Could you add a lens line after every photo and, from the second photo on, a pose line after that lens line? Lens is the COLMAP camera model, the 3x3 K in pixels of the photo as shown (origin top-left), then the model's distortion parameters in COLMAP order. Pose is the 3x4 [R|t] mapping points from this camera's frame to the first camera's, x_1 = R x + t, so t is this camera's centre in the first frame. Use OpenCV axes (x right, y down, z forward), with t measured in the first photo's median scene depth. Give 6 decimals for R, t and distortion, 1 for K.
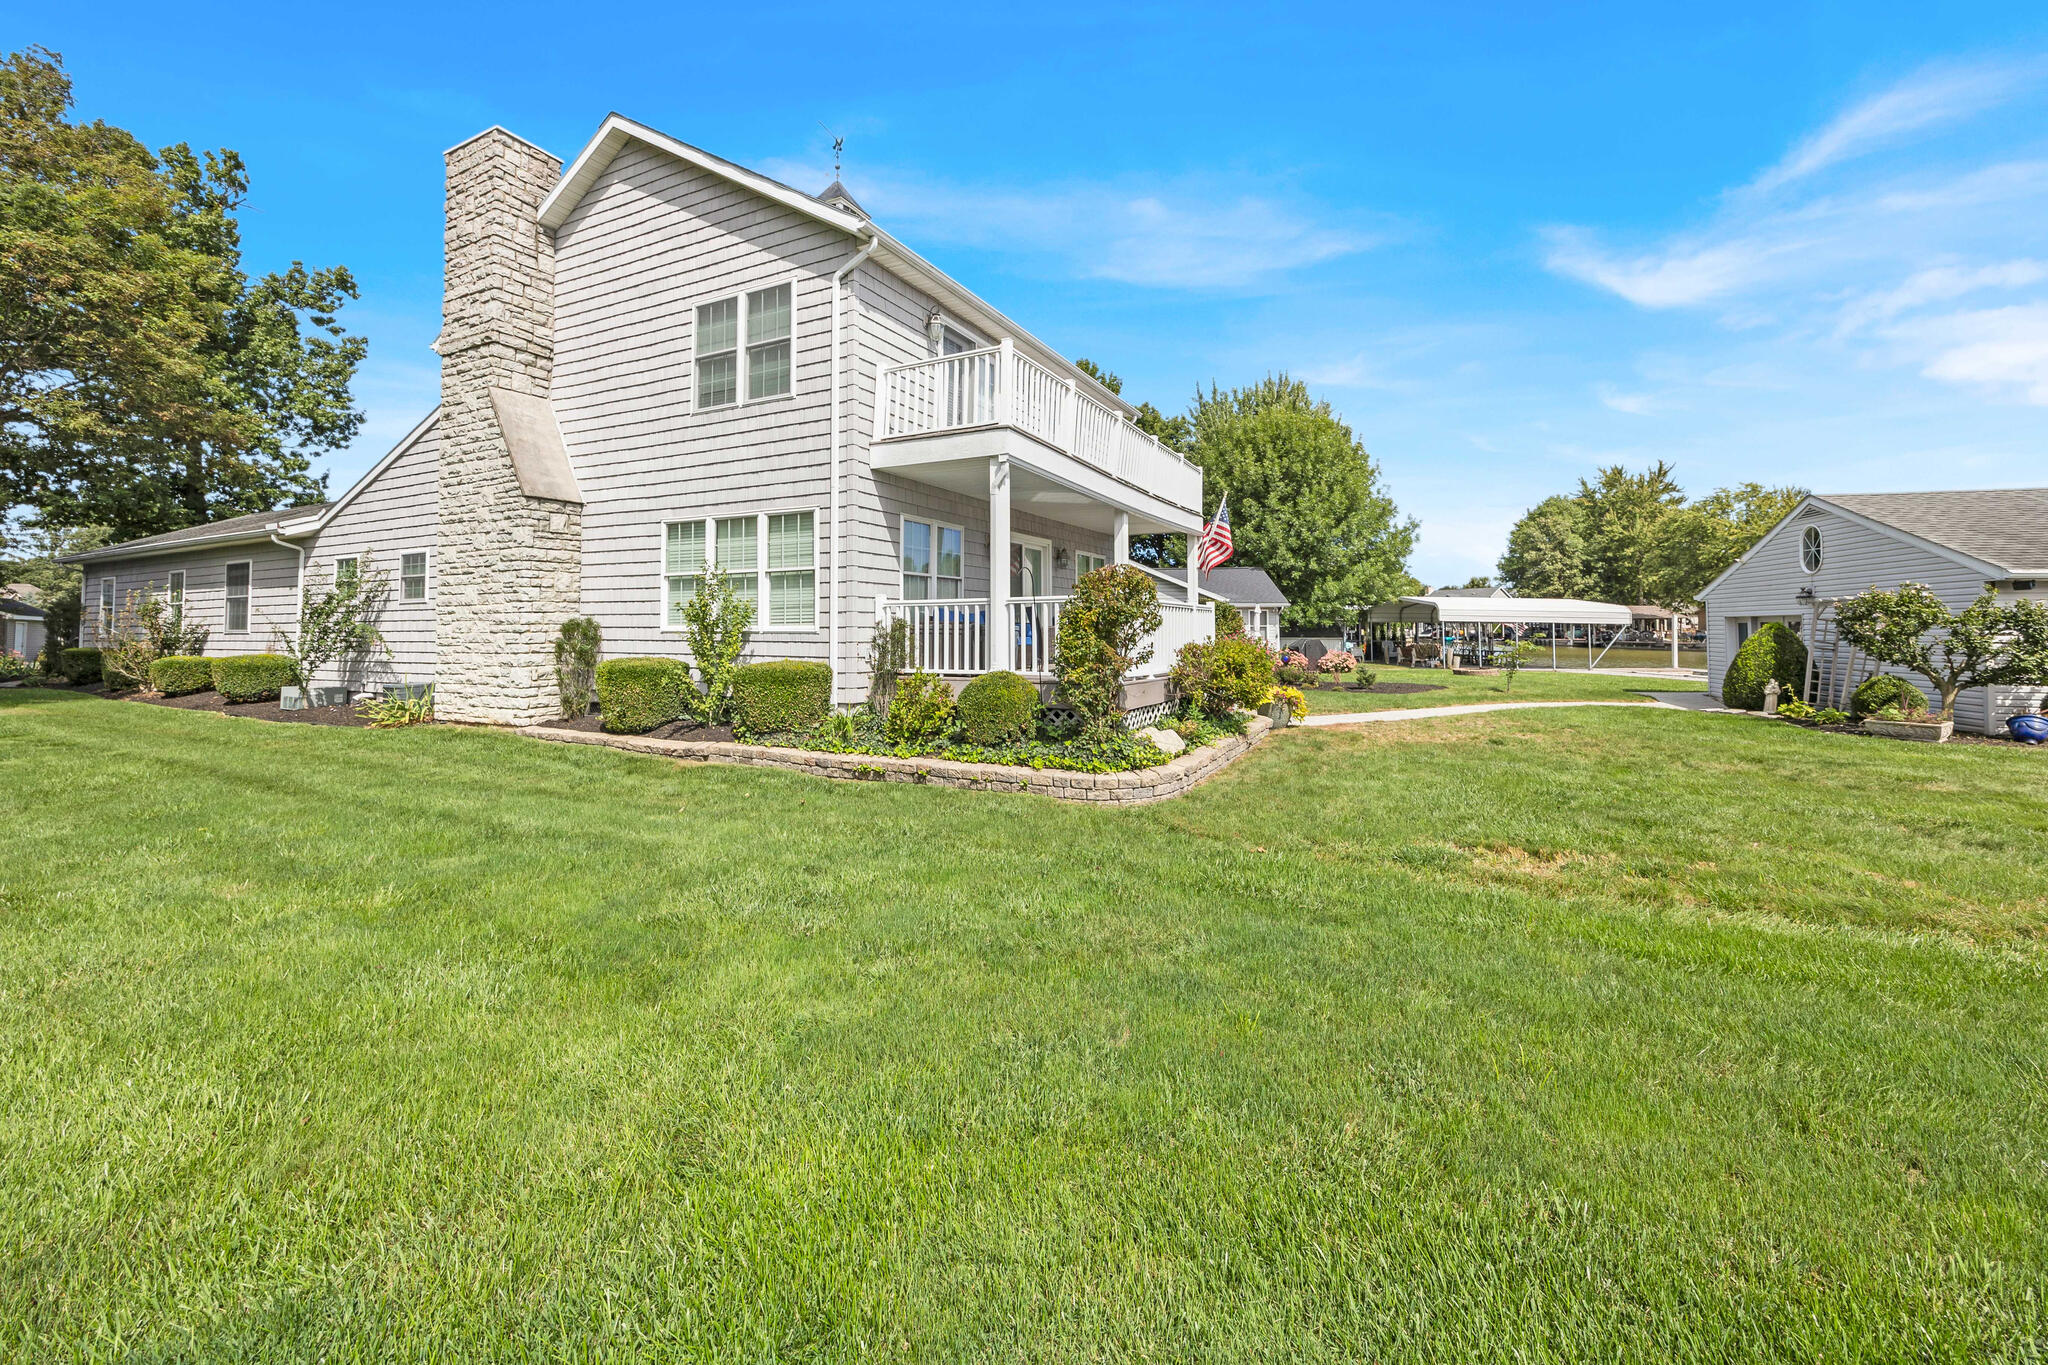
lens RADIAL K [[814.7, 0, 1014.8], [0, 814.7, 596.5], [0, 0, 1]] dist [-0.000166, 0.000193]
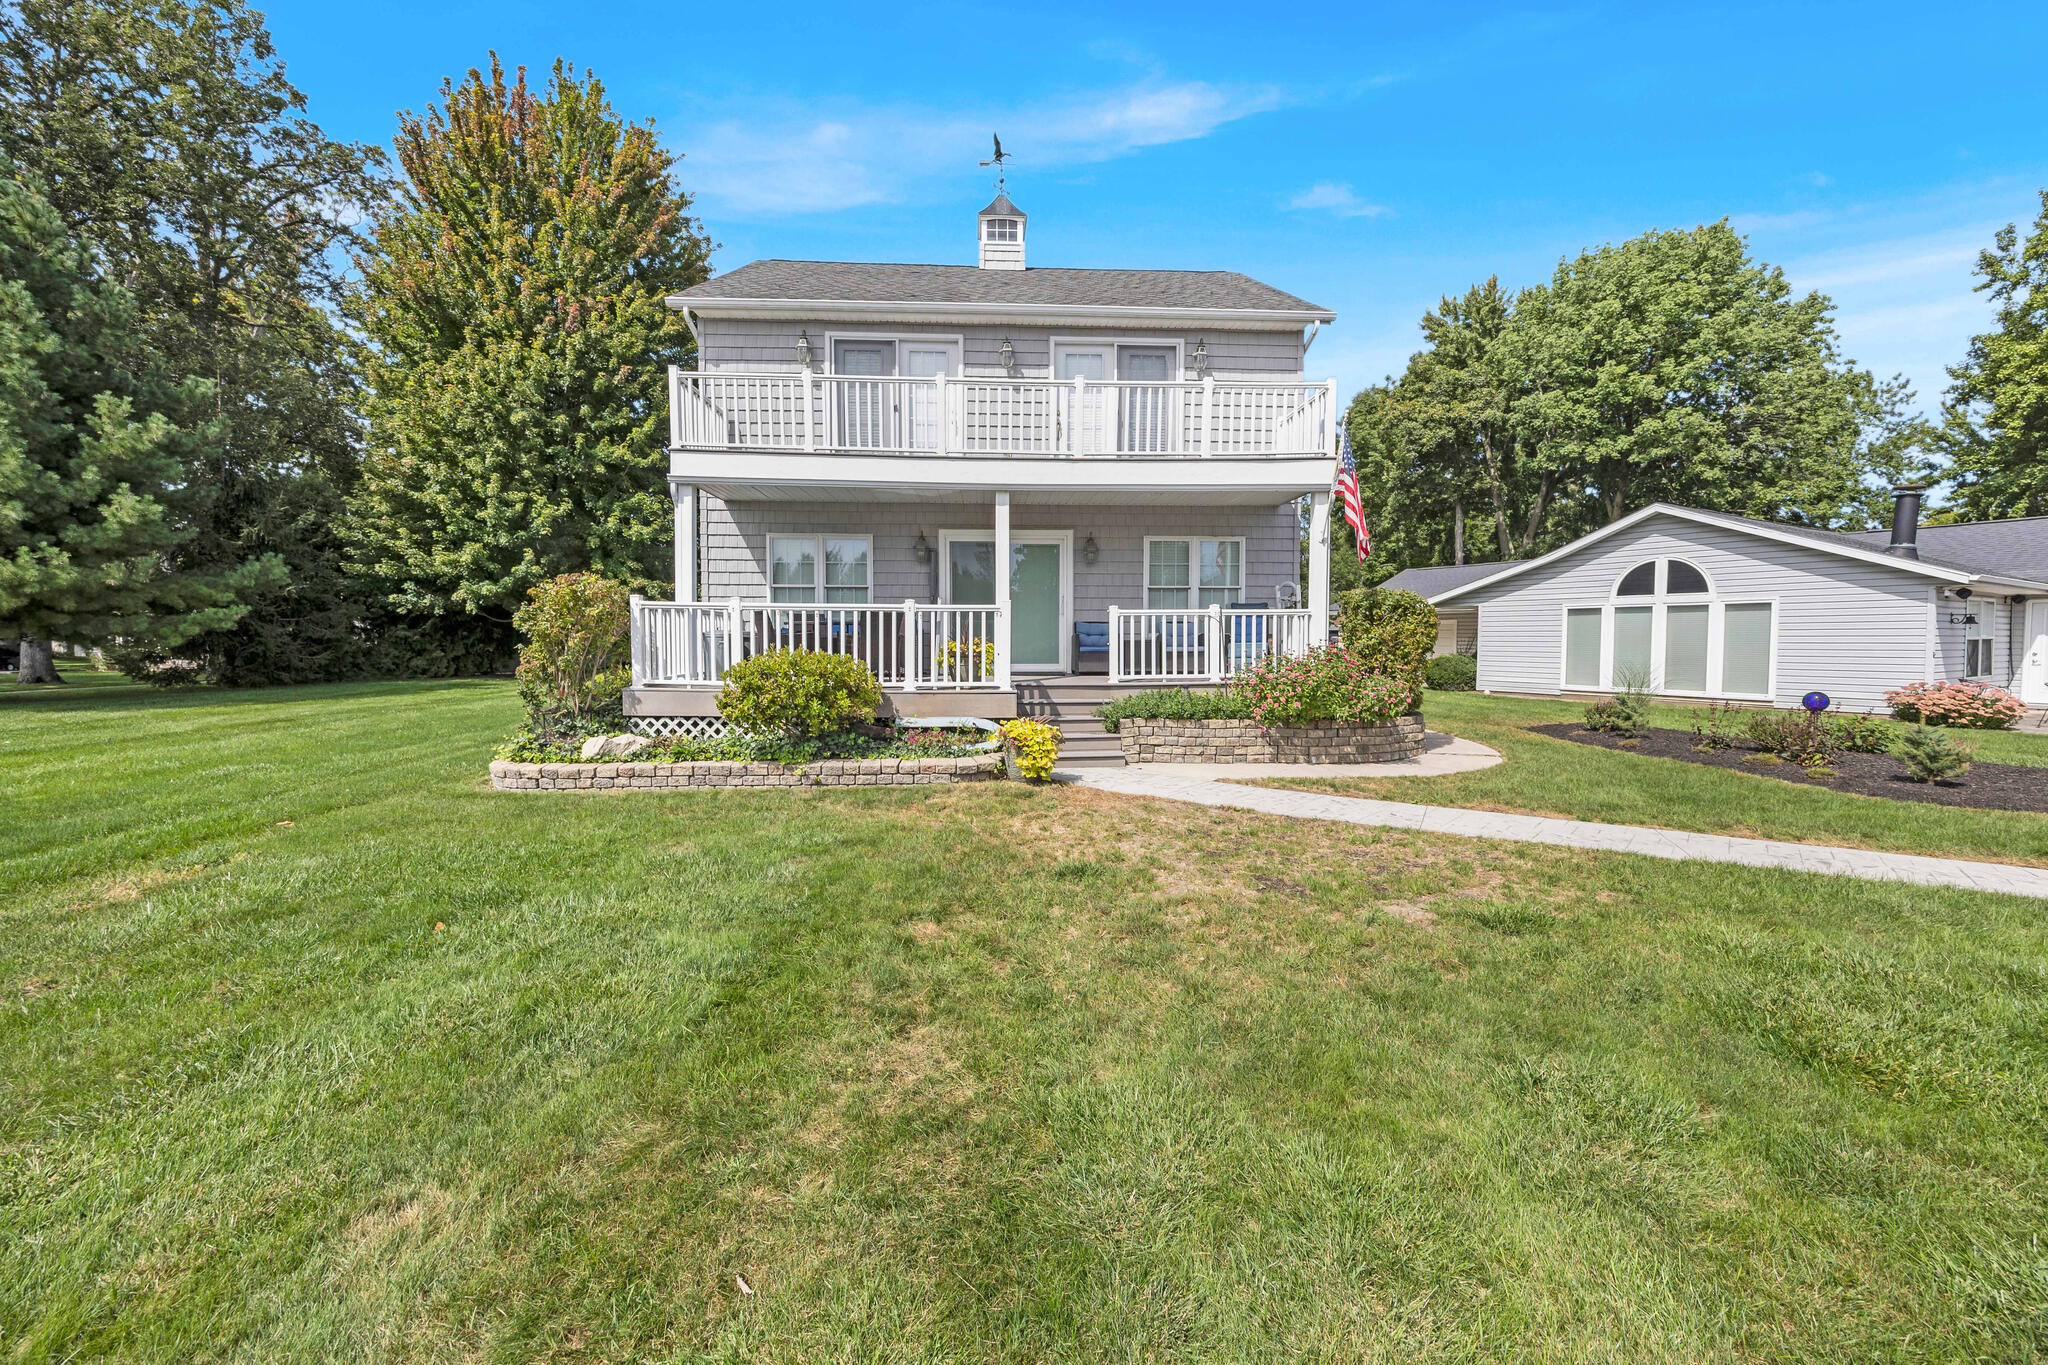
lens RADIAL K [[789.1, 0, 1020.0], [0, 789.1, 680.2], [0, 0, 1]] dist [-0.000186, 0.000061]
pose [[0.517009, 0.045973, -0.854745, 0.986348], [0.033519, 0.996703, 0.073883, 0.032340], [0.855324, -0.066849, 0.513764, 0.714194]]
